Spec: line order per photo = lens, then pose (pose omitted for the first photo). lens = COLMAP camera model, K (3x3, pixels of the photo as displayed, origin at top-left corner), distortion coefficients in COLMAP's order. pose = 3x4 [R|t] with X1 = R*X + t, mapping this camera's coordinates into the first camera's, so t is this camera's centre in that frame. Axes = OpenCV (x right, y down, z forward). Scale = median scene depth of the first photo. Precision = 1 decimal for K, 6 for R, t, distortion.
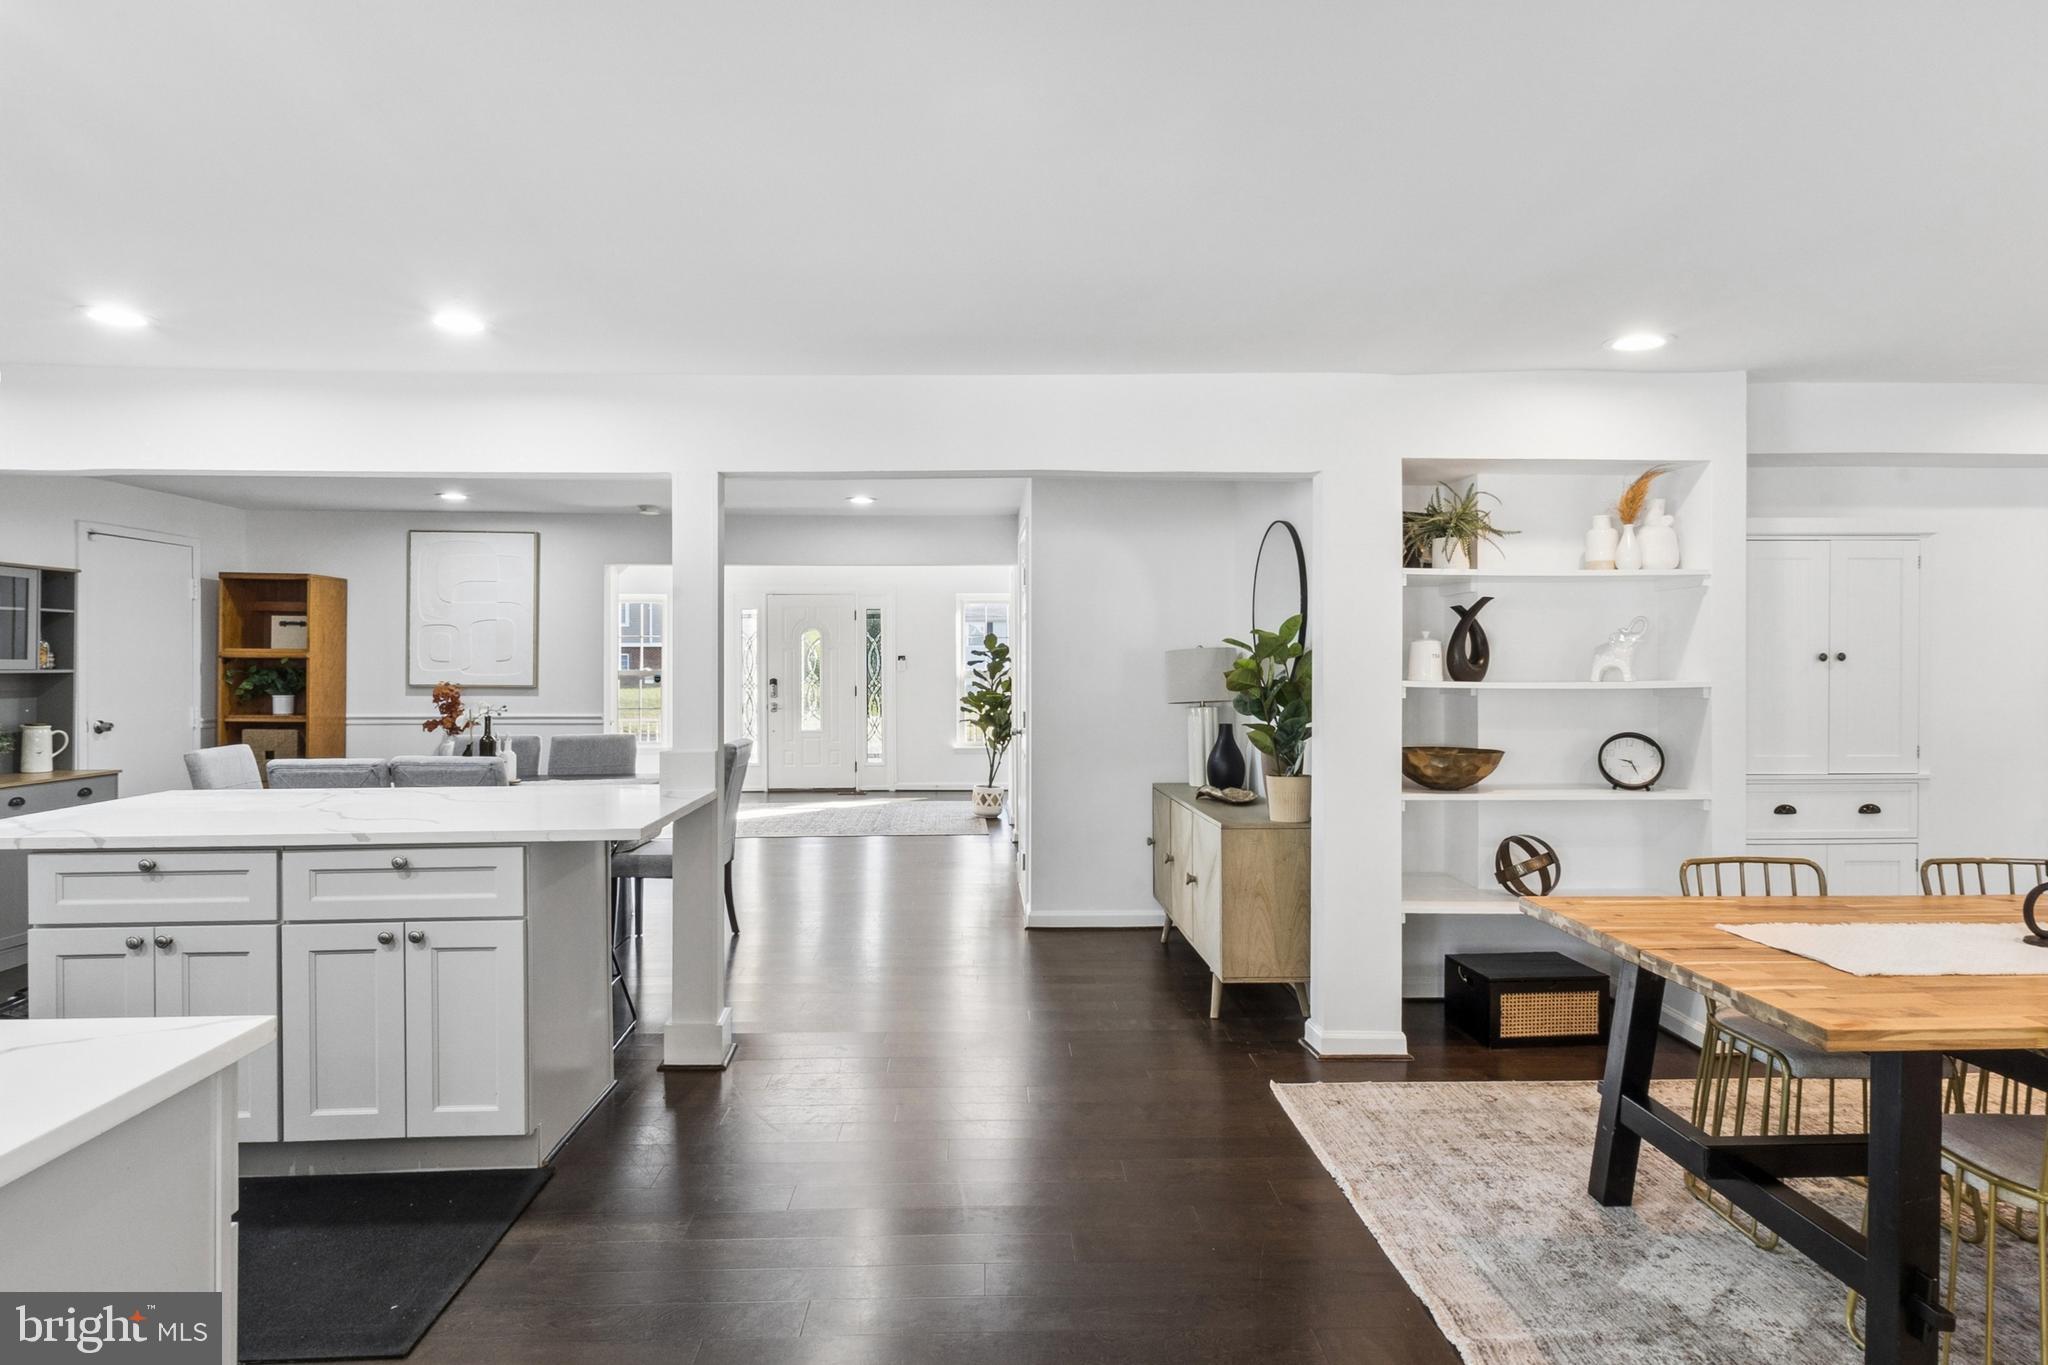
lens RADIAL K [[627.0, 0, 1033.1], [0, 627.0, 678.1], [0, 0, 1]] dist [0.000105, -0.000028]
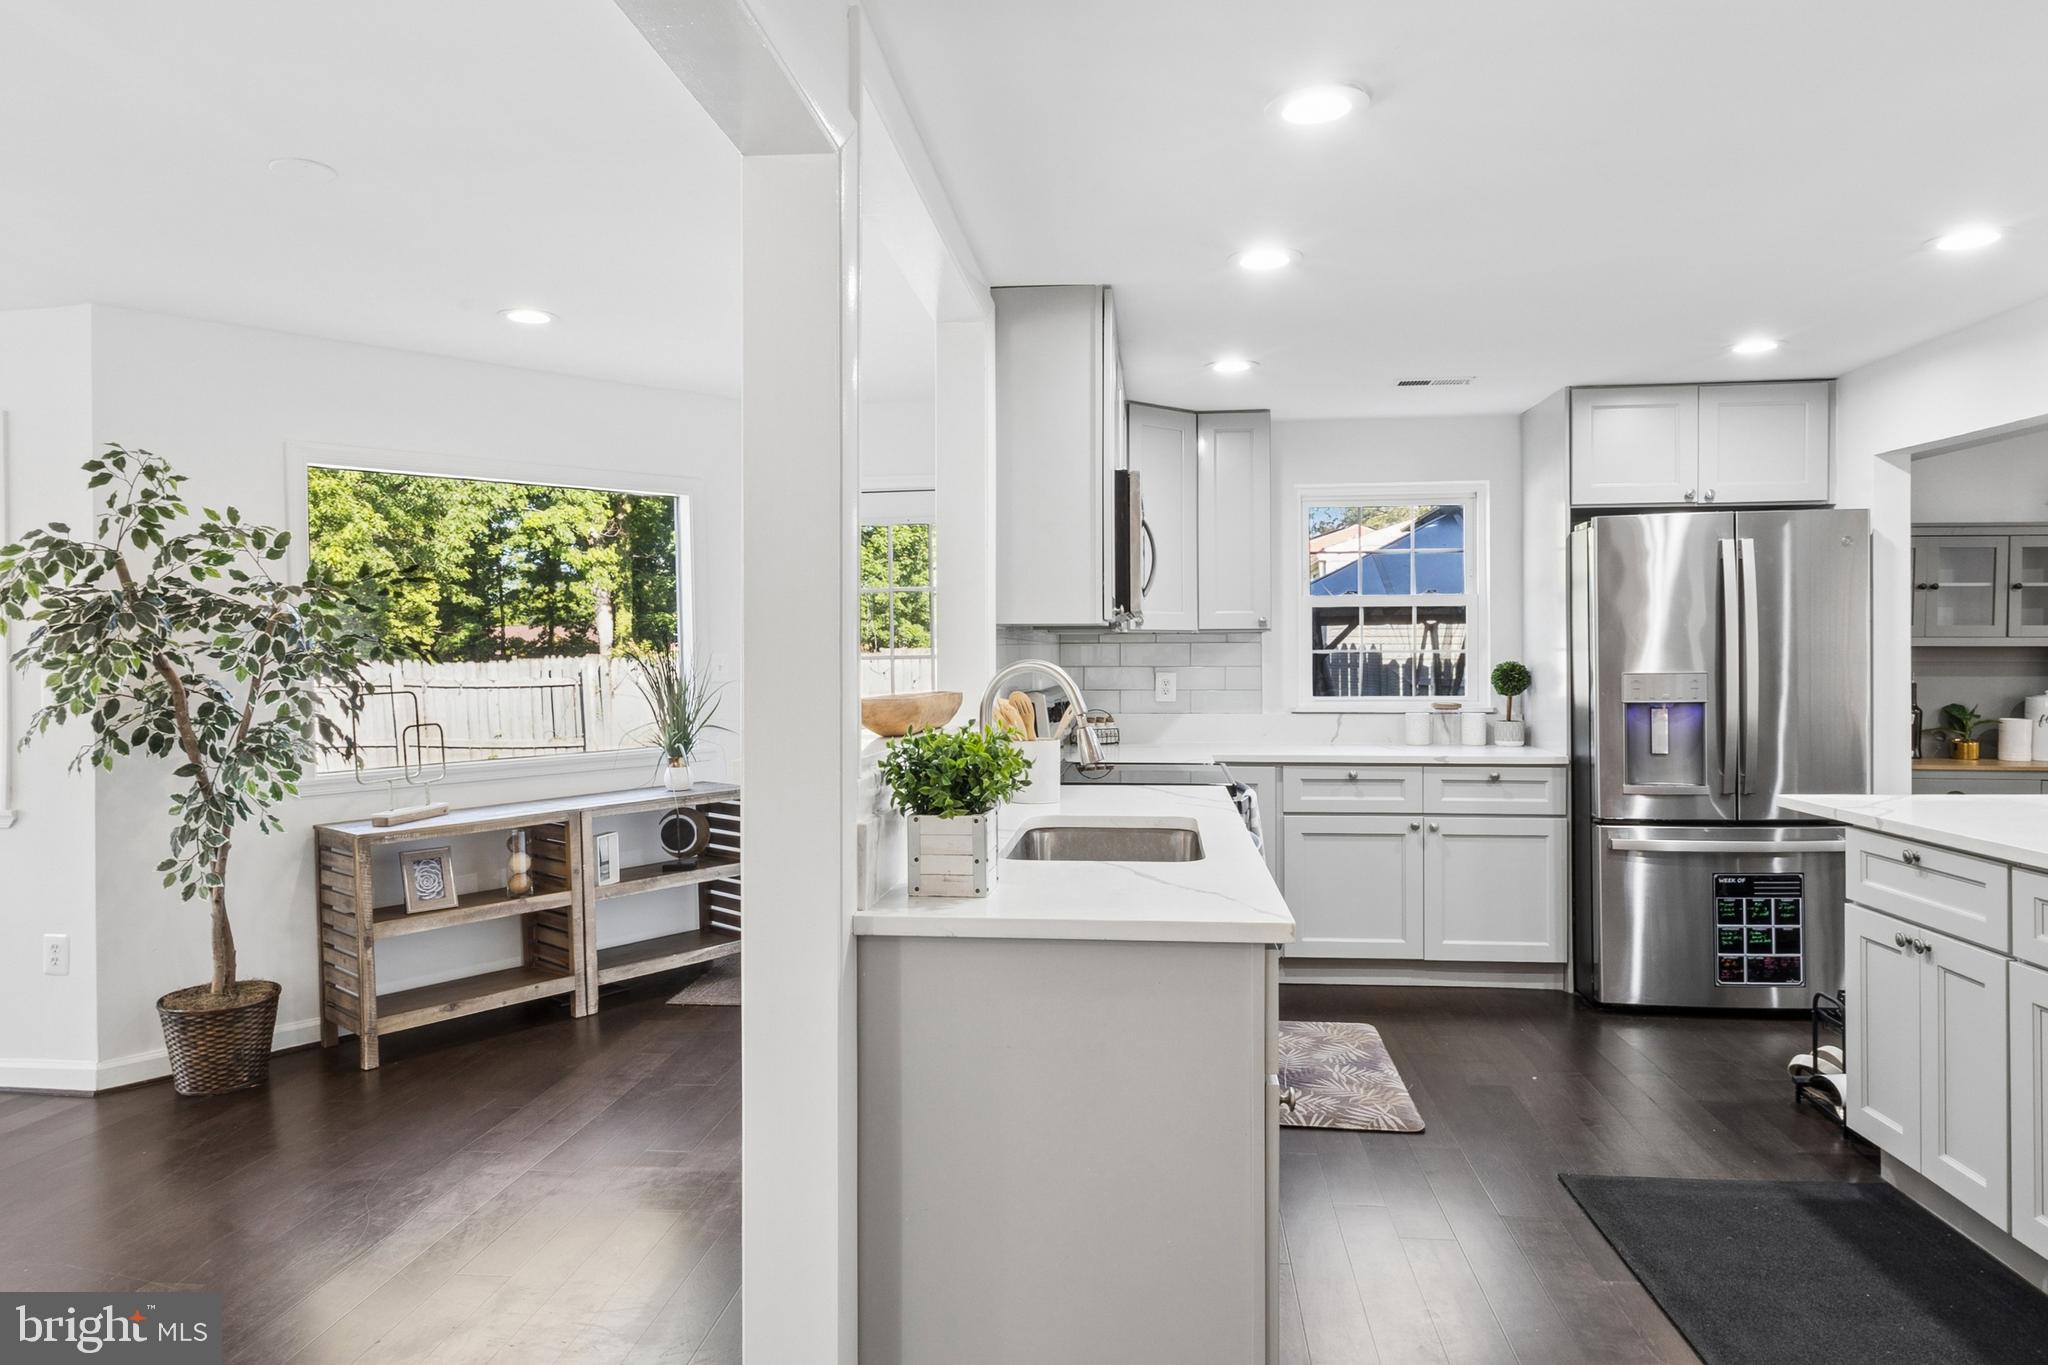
lens RADIAL K [[1270.7, 0, 1005.3], [0, 1270.7, 674.1], [0, 0, 1]] dist [0.006288, -0.002690]
pose [[-0.161276, 0.012884, -0.986825, 0.577743], [0.015524, 0.999824, 0.010516, 0.002020], [0.986787, -0.013623, -0.161448, 0.028800]]
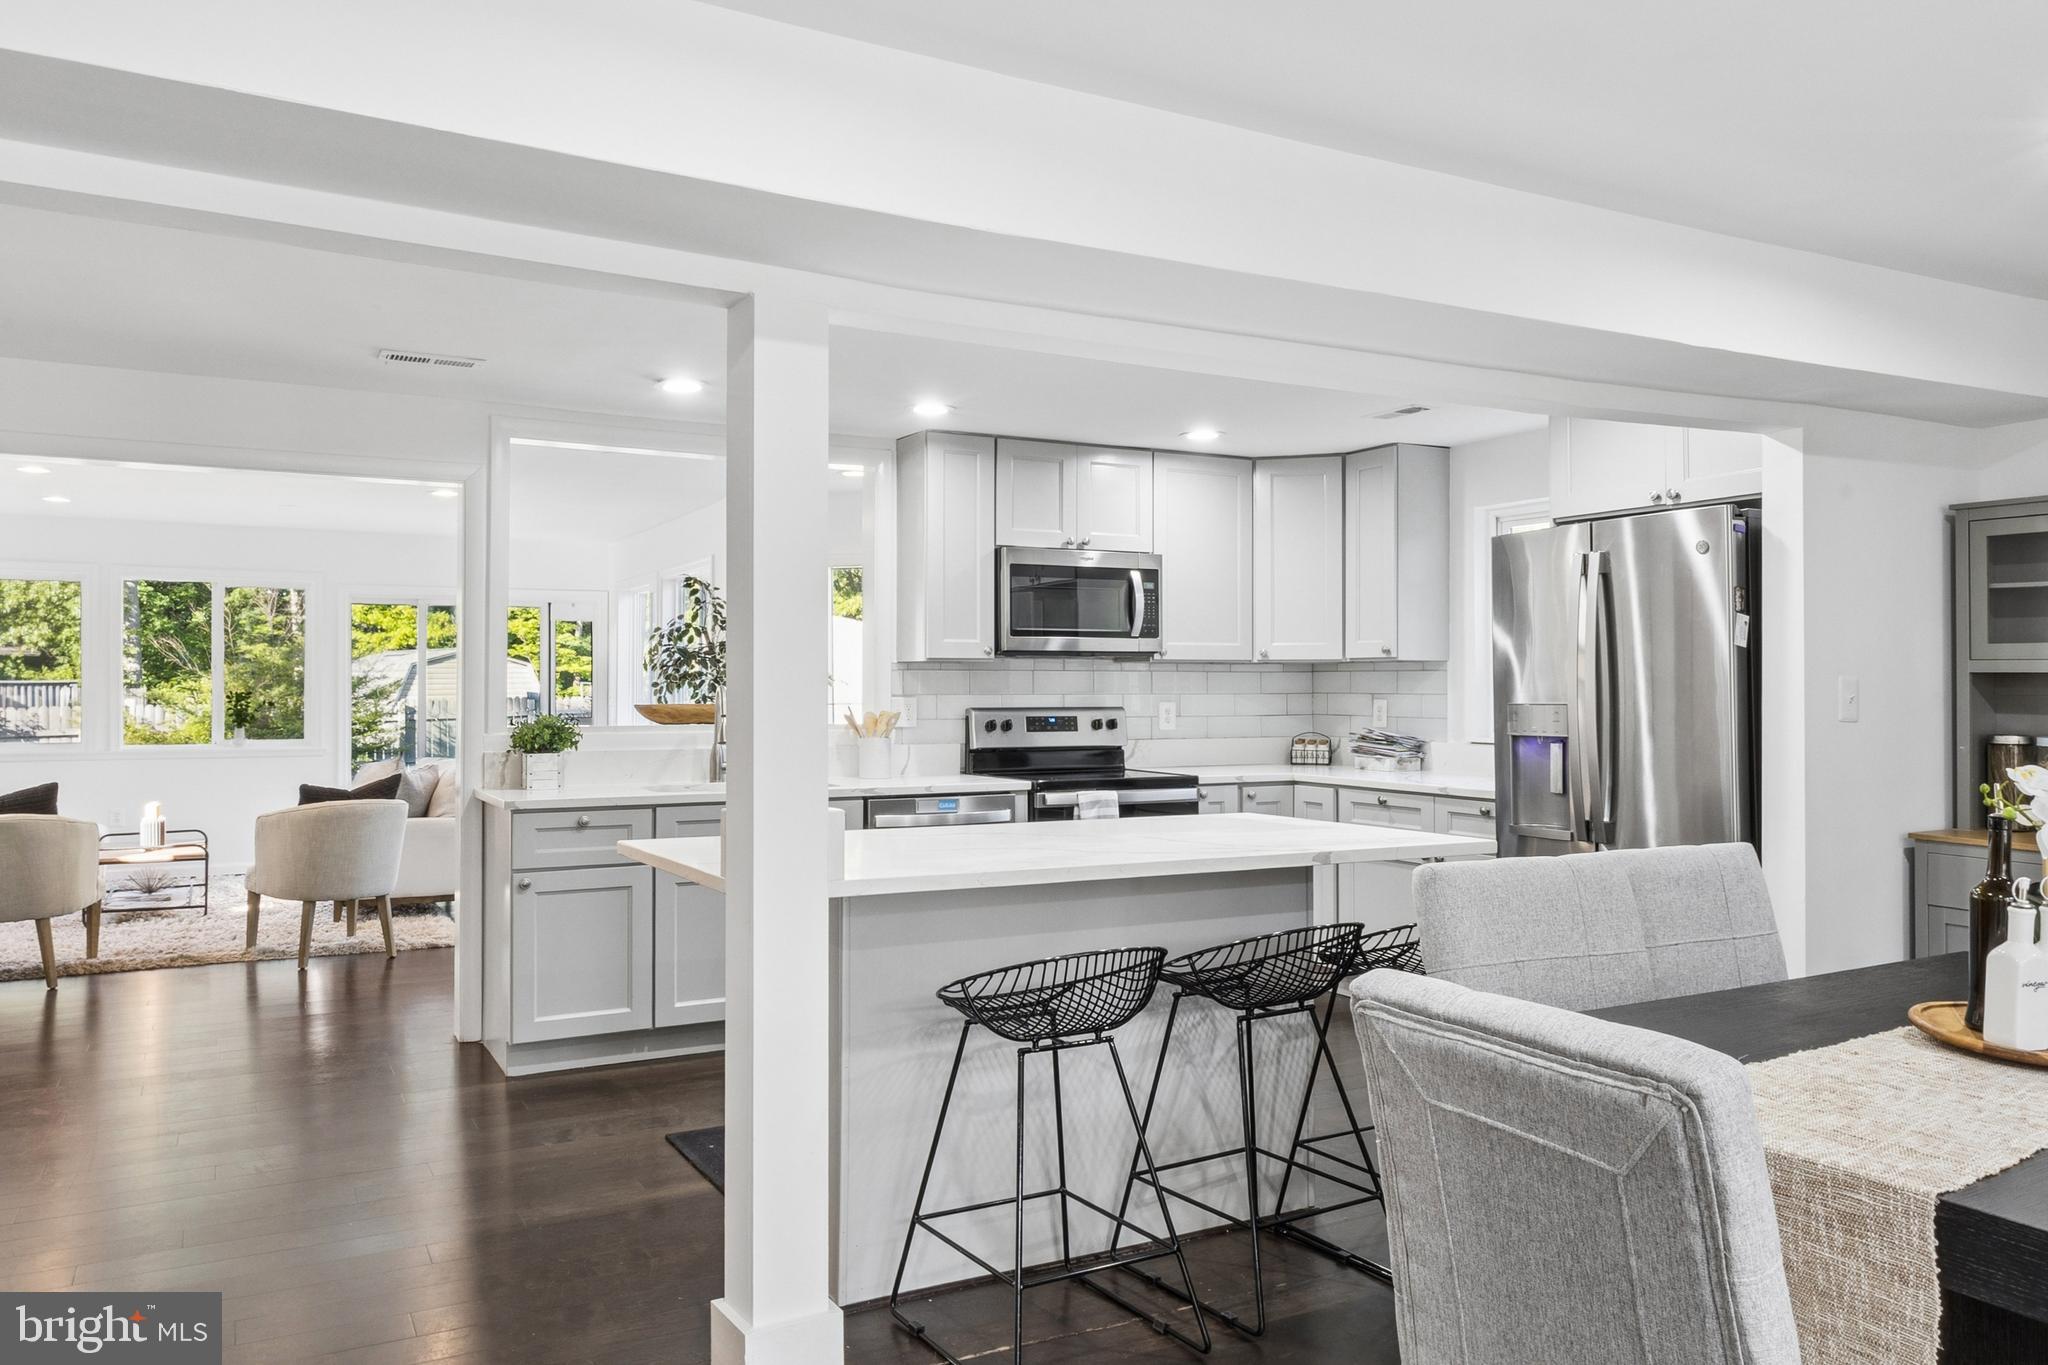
lens RADIAL K [[1426.4, 0, 1027.1], [0, 1426.4, 691.6], [0, 0, 1]] dist [-0.020877, -0.002596]
pose [[-0.896679, -0.000085, -0.442681, -0.260600], [0.002902, 0.999977, -0.006069, 0.041182], [0.442672, -0.006727, -0.896658, 3.192108]]
